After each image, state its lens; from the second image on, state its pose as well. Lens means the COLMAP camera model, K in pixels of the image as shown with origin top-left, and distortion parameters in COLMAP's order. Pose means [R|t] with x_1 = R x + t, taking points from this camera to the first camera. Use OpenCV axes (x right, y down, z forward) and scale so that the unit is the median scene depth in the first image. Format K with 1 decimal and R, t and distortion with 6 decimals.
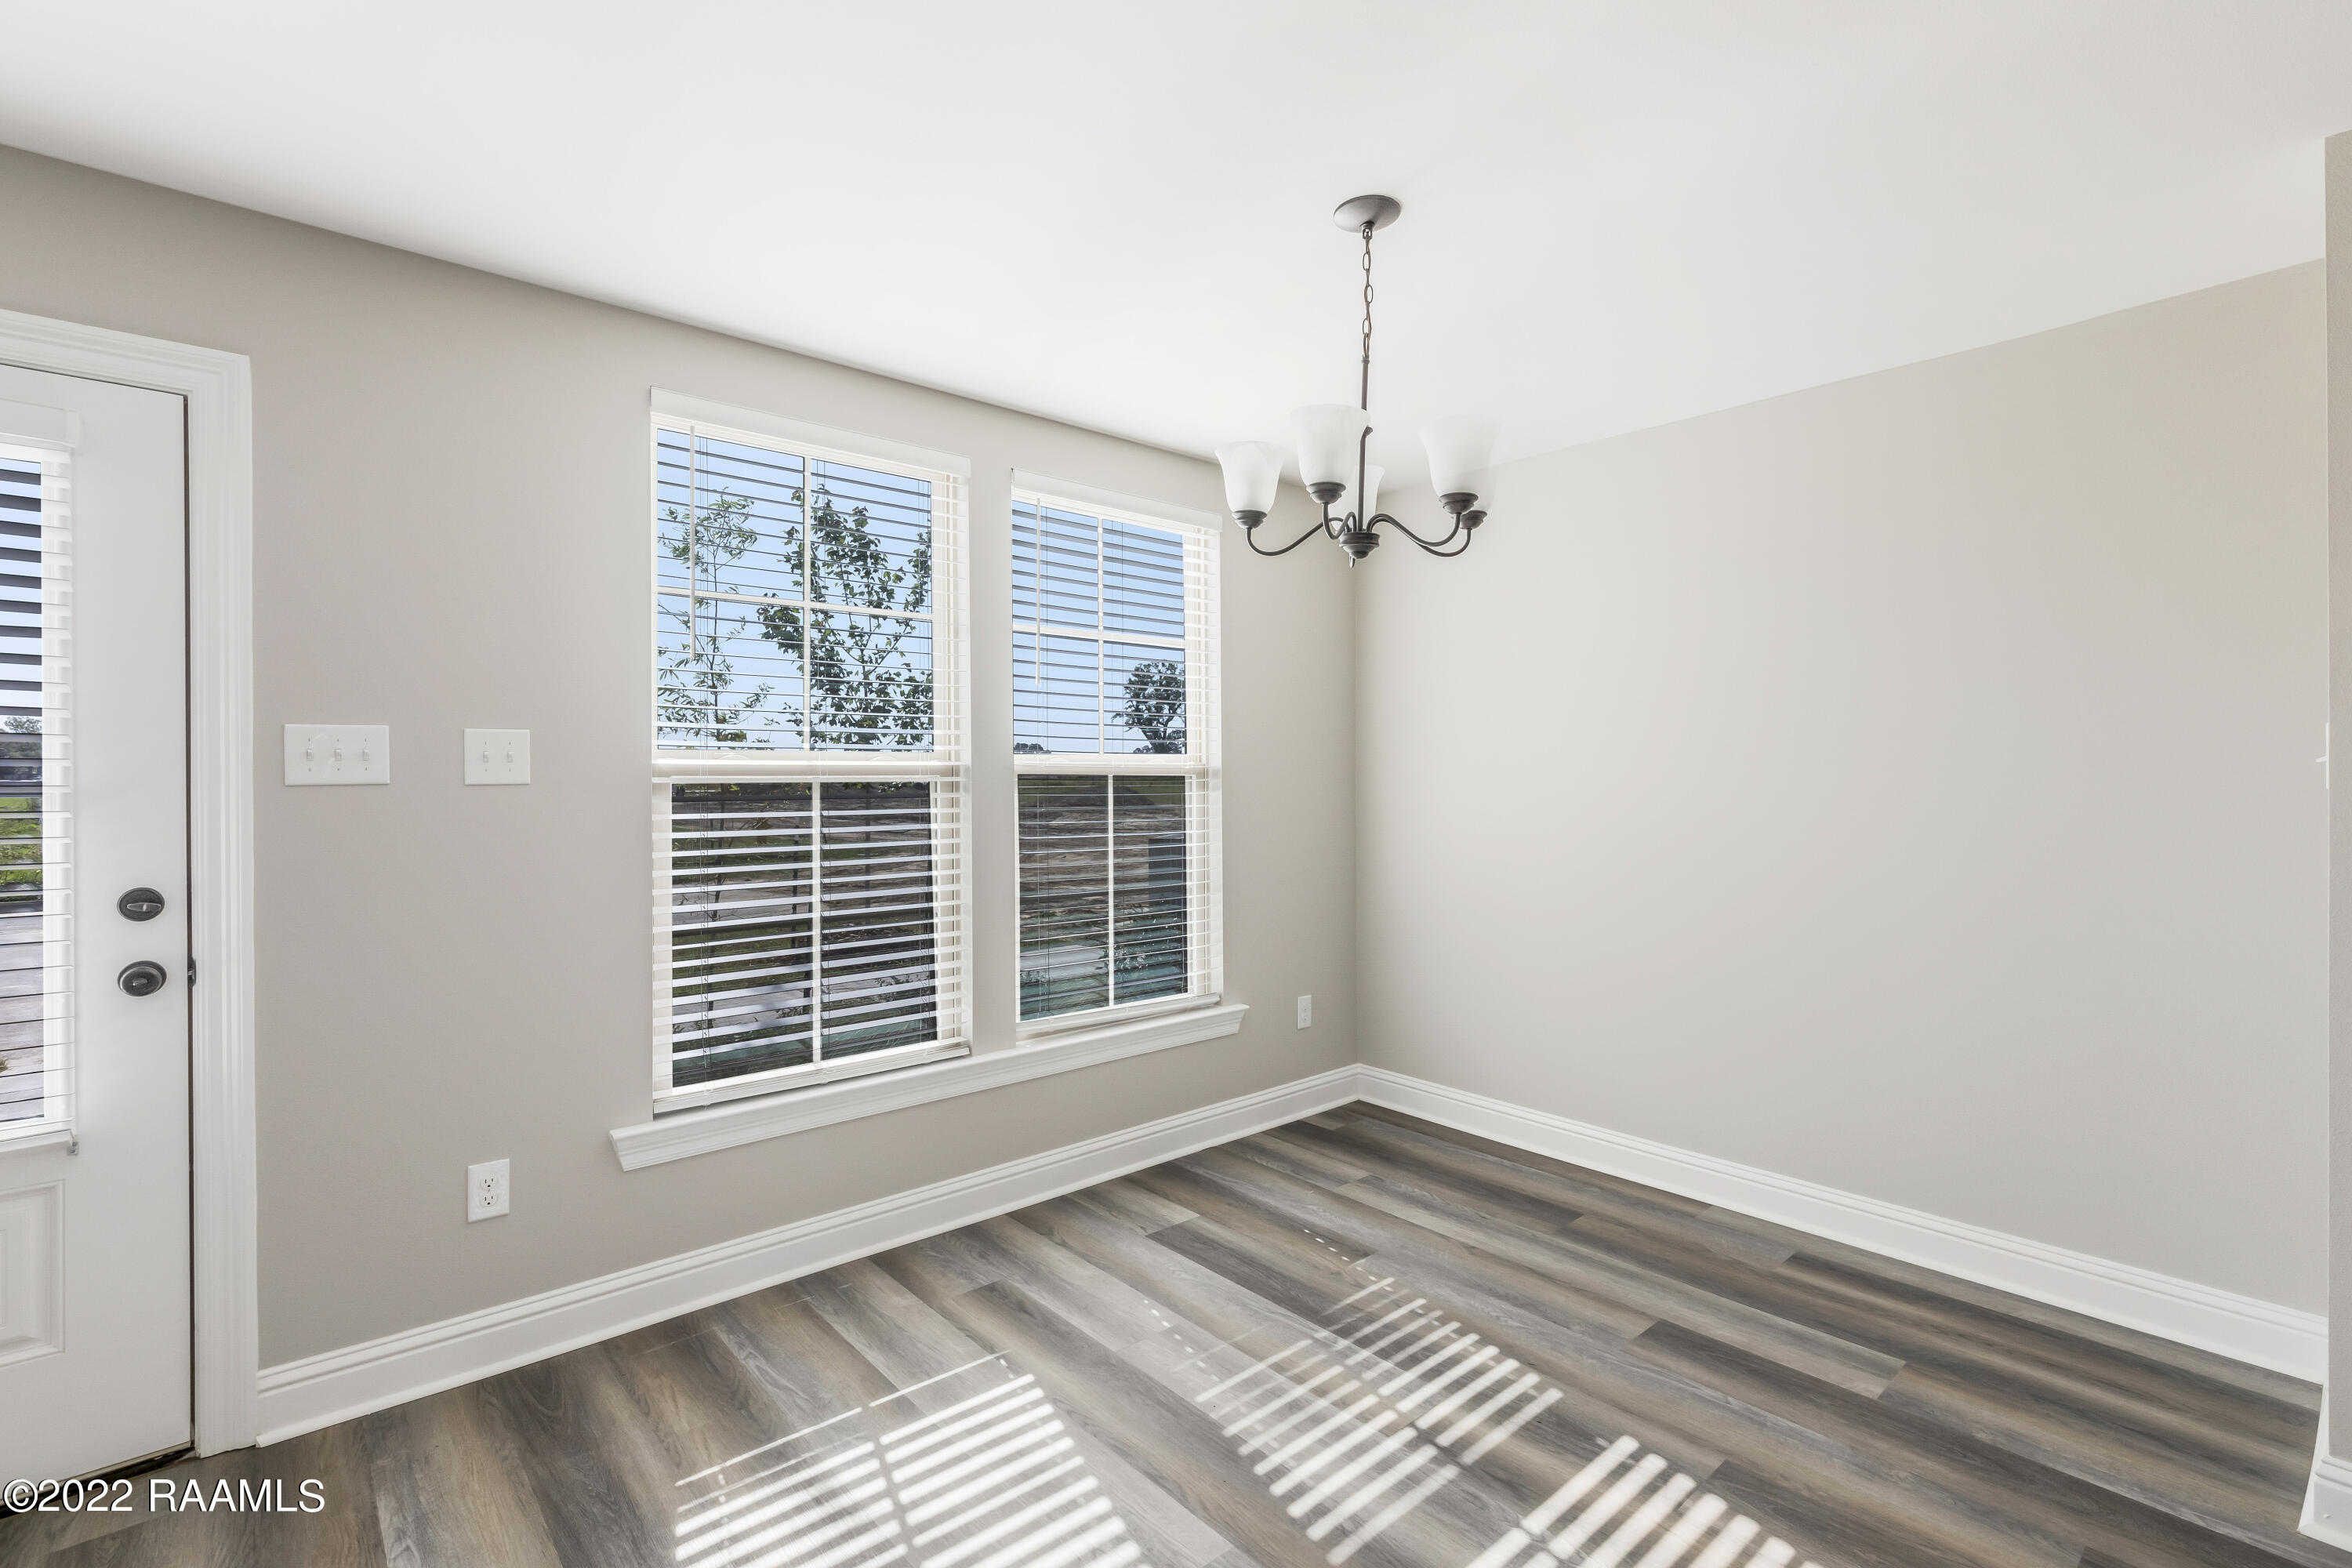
lens RADIAL K [[1054.6, 0, 1173.2], [0, 1054.6, 771.5], [0, 0, 1]] dist [0.003625, 0.002030]
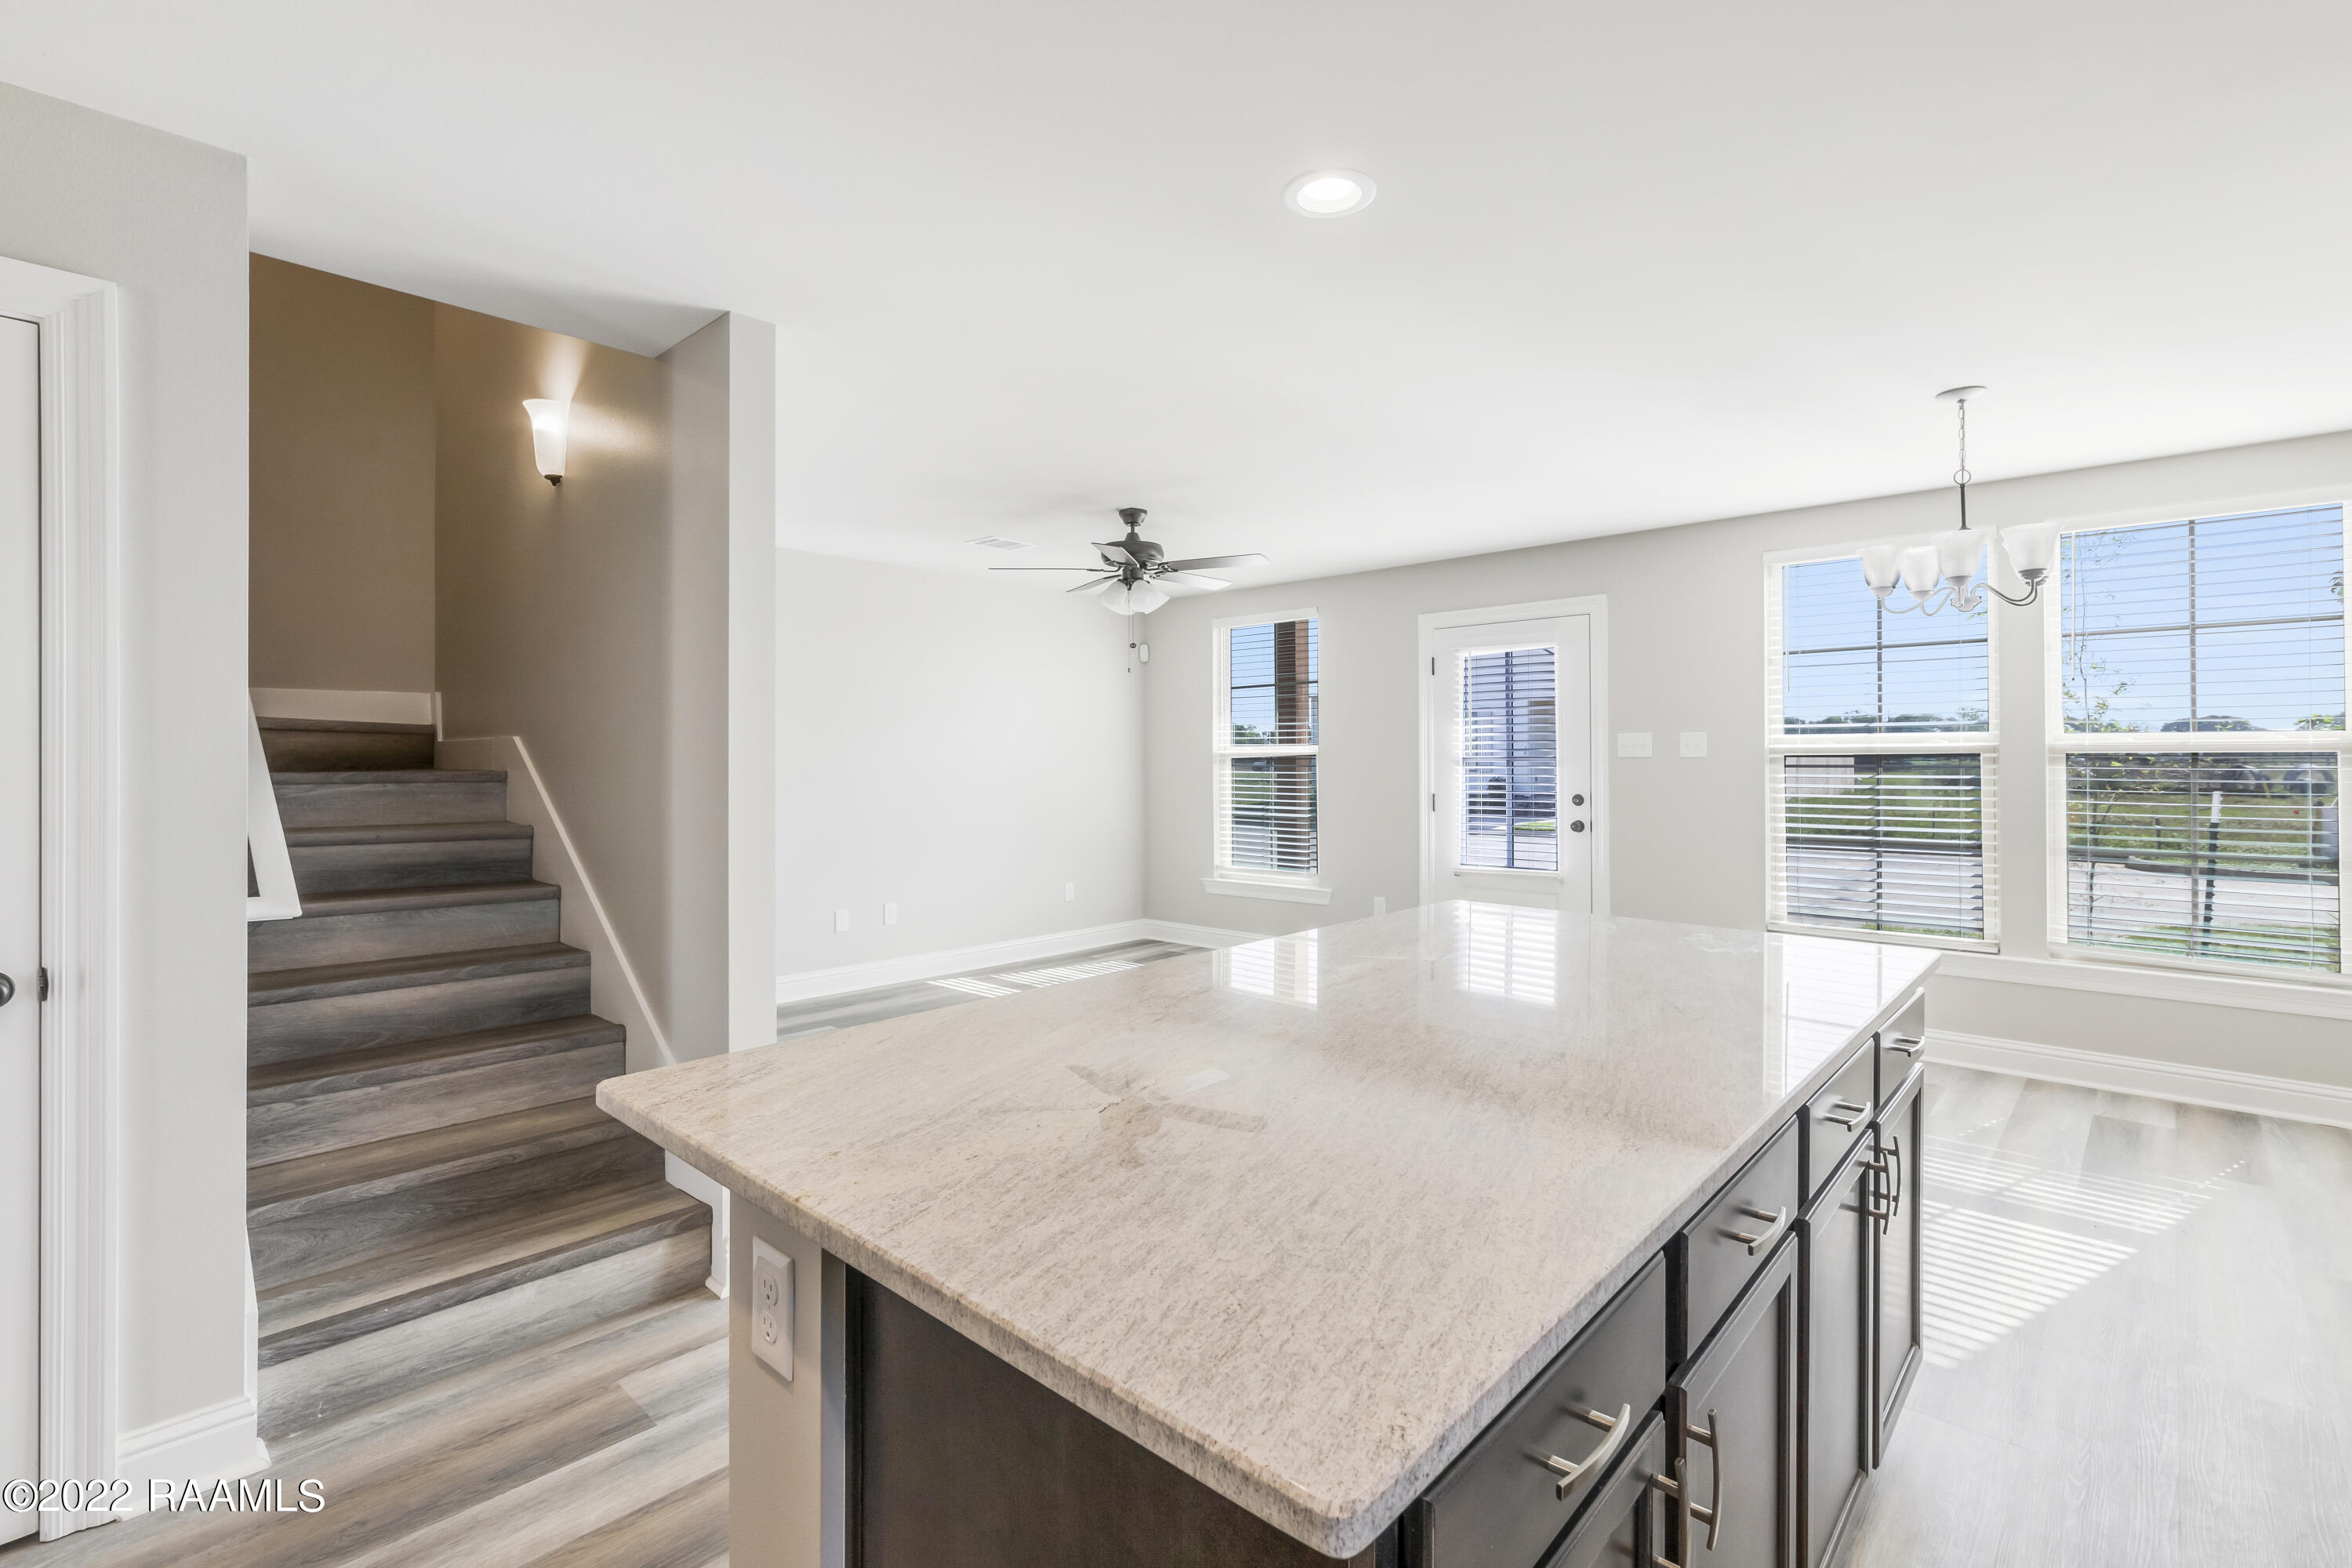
lens RADIAL K [[1054.6, 0, 1167.0], [0, 1054.6, 763.1], [0, 0, 1]] dist [0.003625, 0.002030]
pose [[0.101165, 0.009923, -0.994820, 1.585328], [0.009126, 0.999899, 0.010901, -0.011682], [0.994828, -0.010181, 0.101064, -0.338313]]
